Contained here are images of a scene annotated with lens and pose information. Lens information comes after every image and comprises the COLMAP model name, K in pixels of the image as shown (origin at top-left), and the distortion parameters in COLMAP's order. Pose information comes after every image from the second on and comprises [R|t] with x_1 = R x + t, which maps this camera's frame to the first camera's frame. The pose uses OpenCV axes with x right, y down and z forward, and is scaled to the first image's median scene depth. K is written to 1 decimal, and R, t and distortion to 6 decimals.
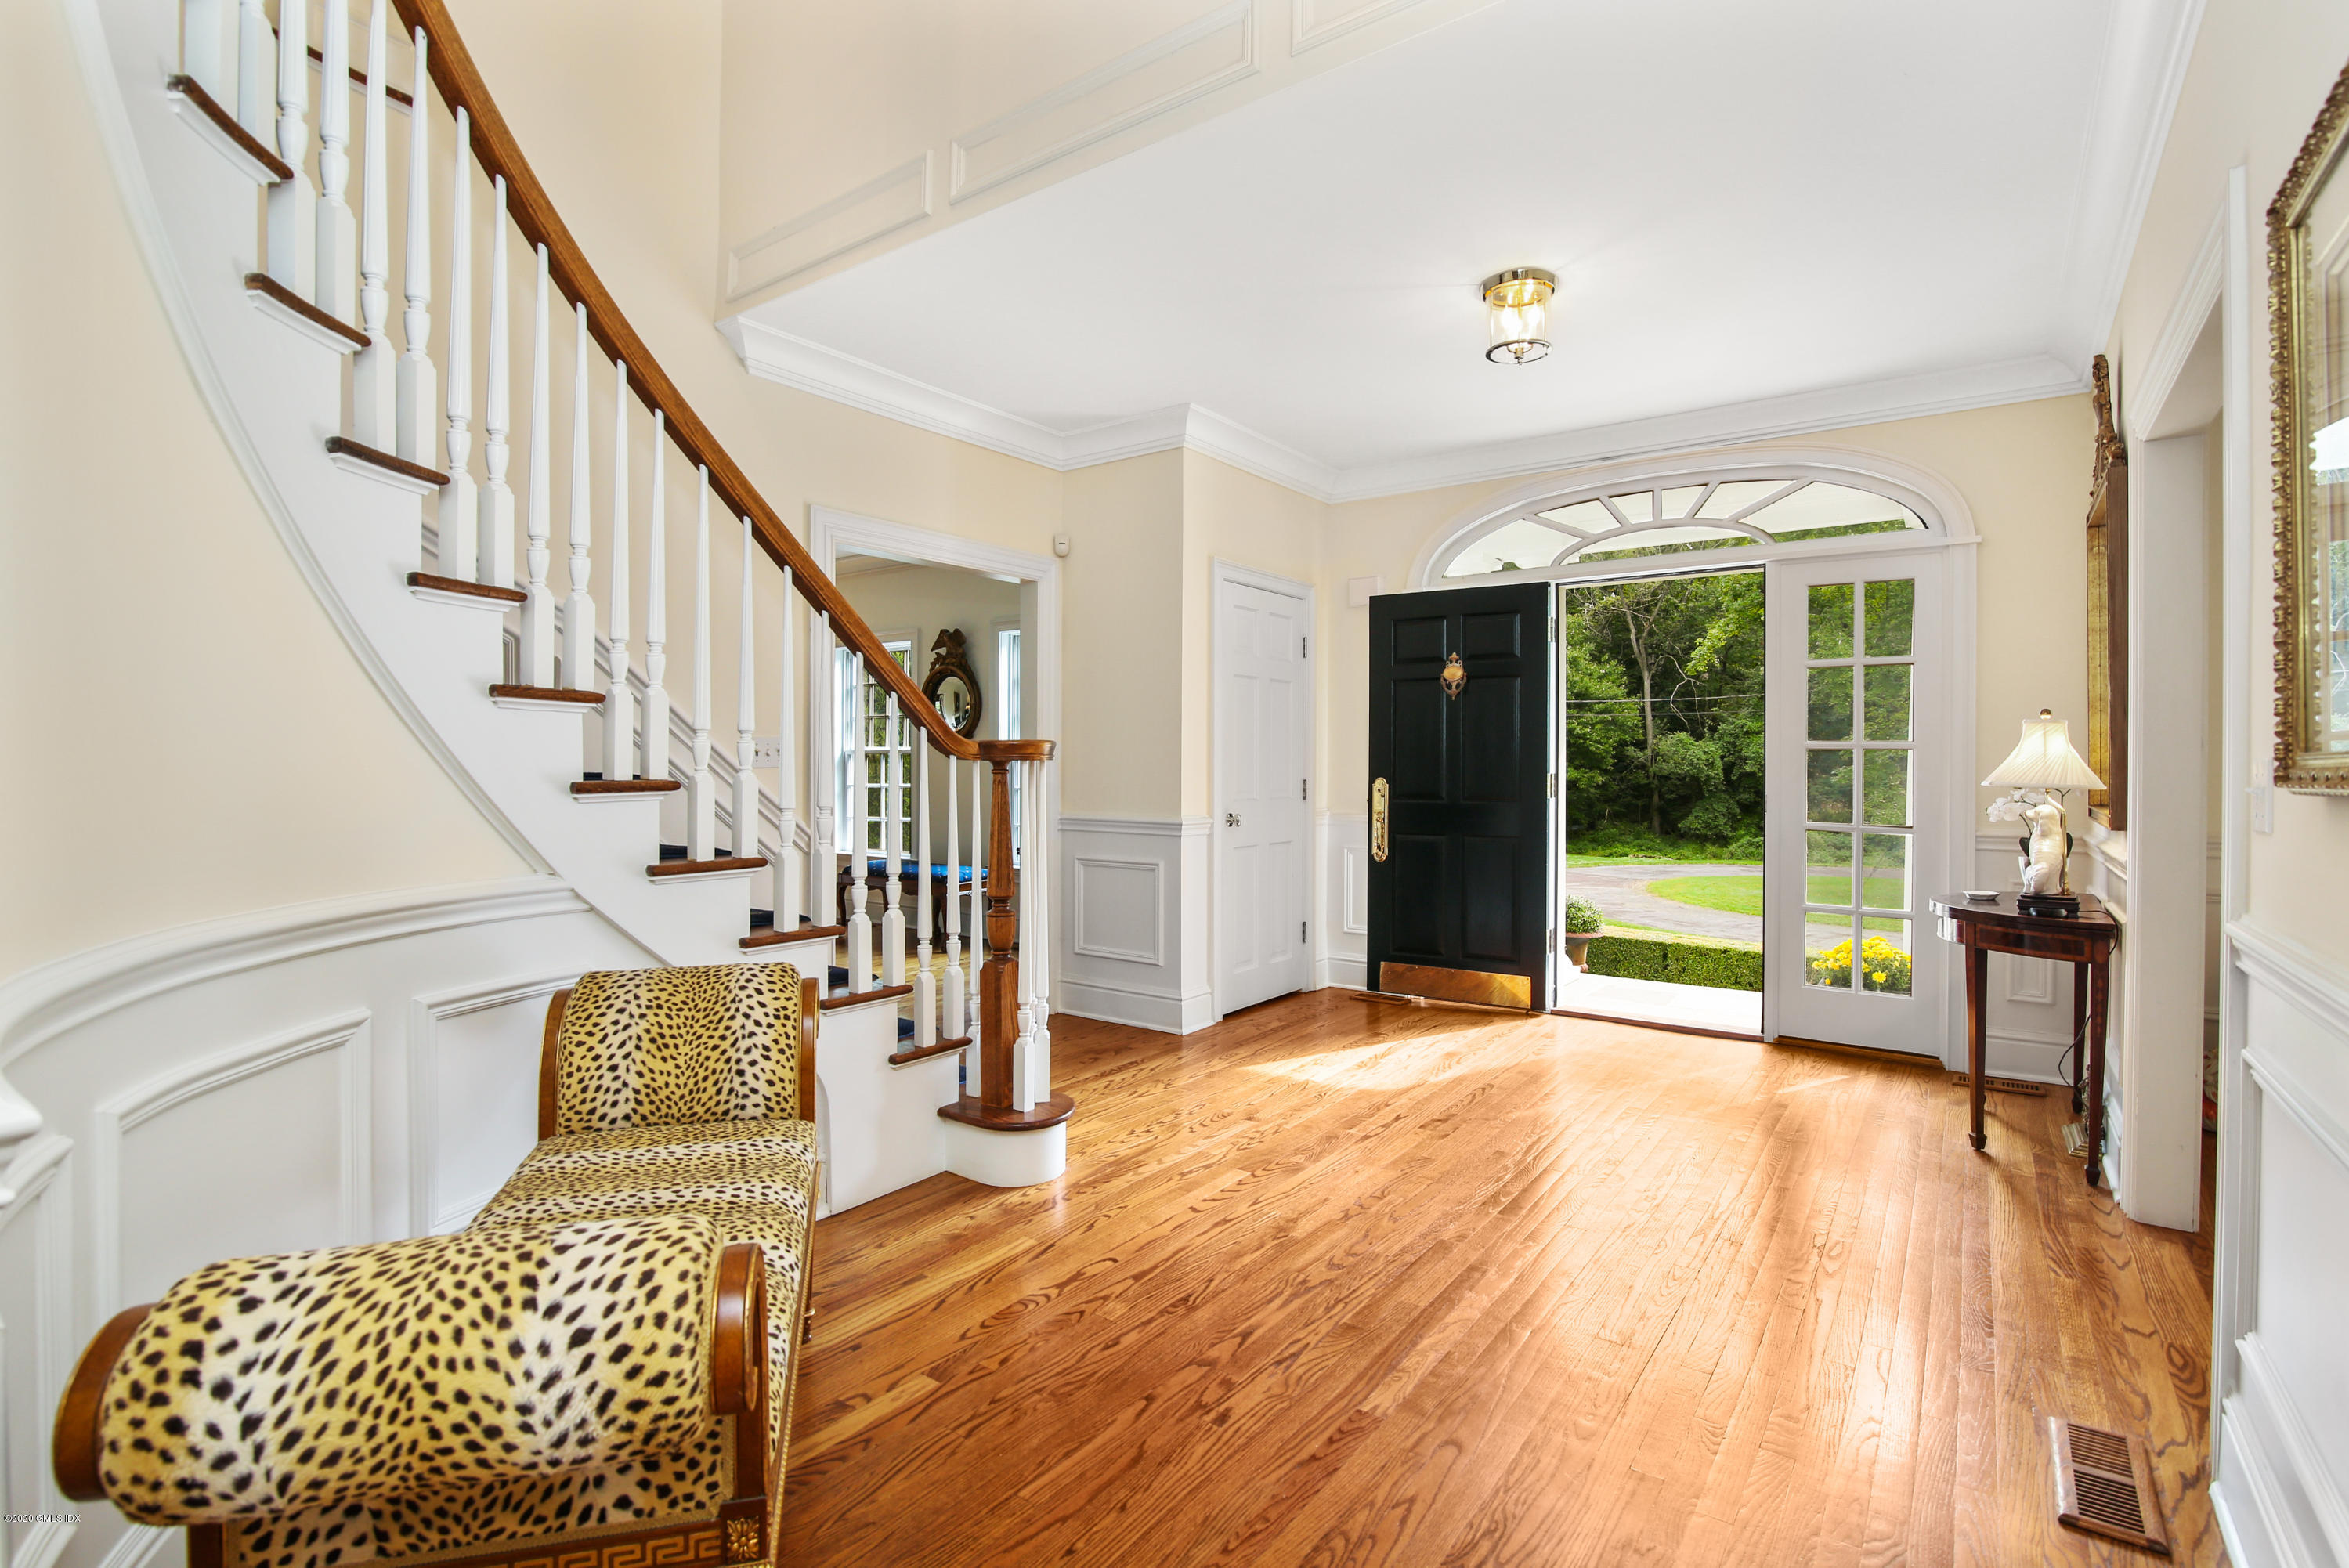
lens RADIAL K [[1106.0, 0, 1174.9], [0, 1106.0, 761.7], [0, 0, 1]] dist [-0.012288, 0.000554]
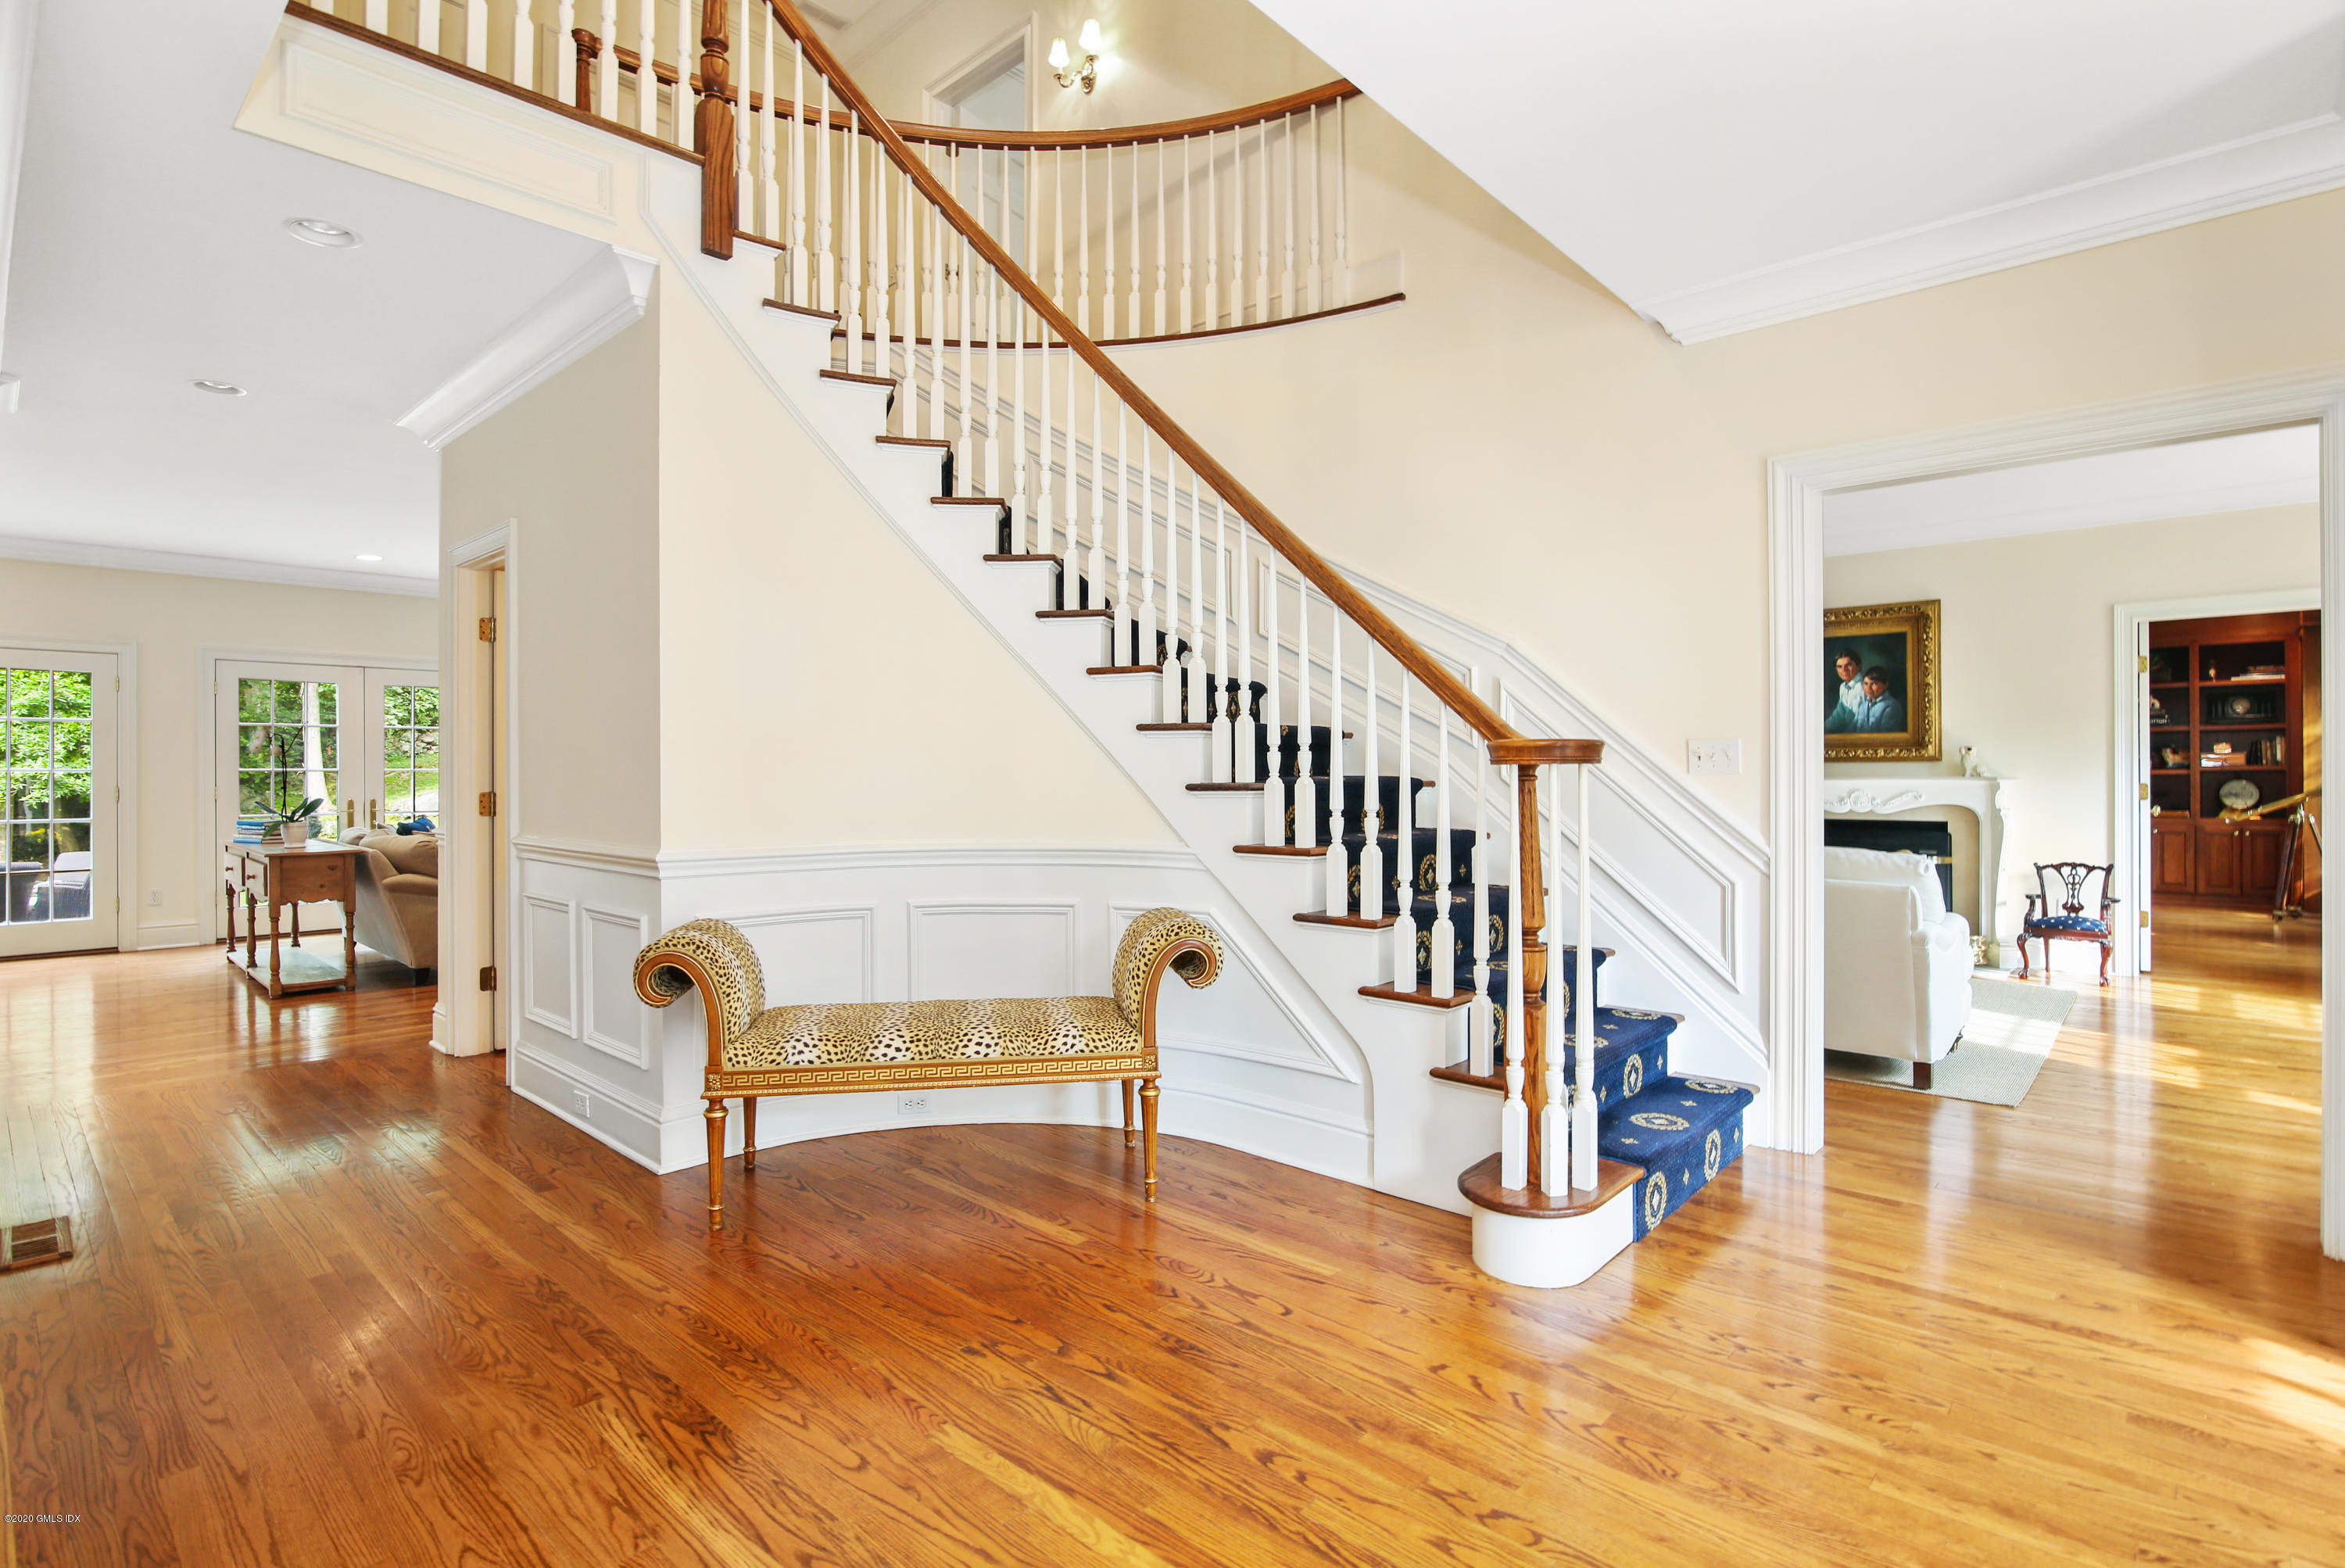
lens RADIAL K [[1149.2, 0, 1180.8], [0, 1149.2, 771.1], [0, 0, 1]] dist [-0.017711, -0.000379]
pose [[-0.118358, -0.007807, -0.992940, 0.845028], [0.004271, 0.999956, -0.008371, 0.012616], [0.992962, -0.005231, -0.118319, 0.971622]]
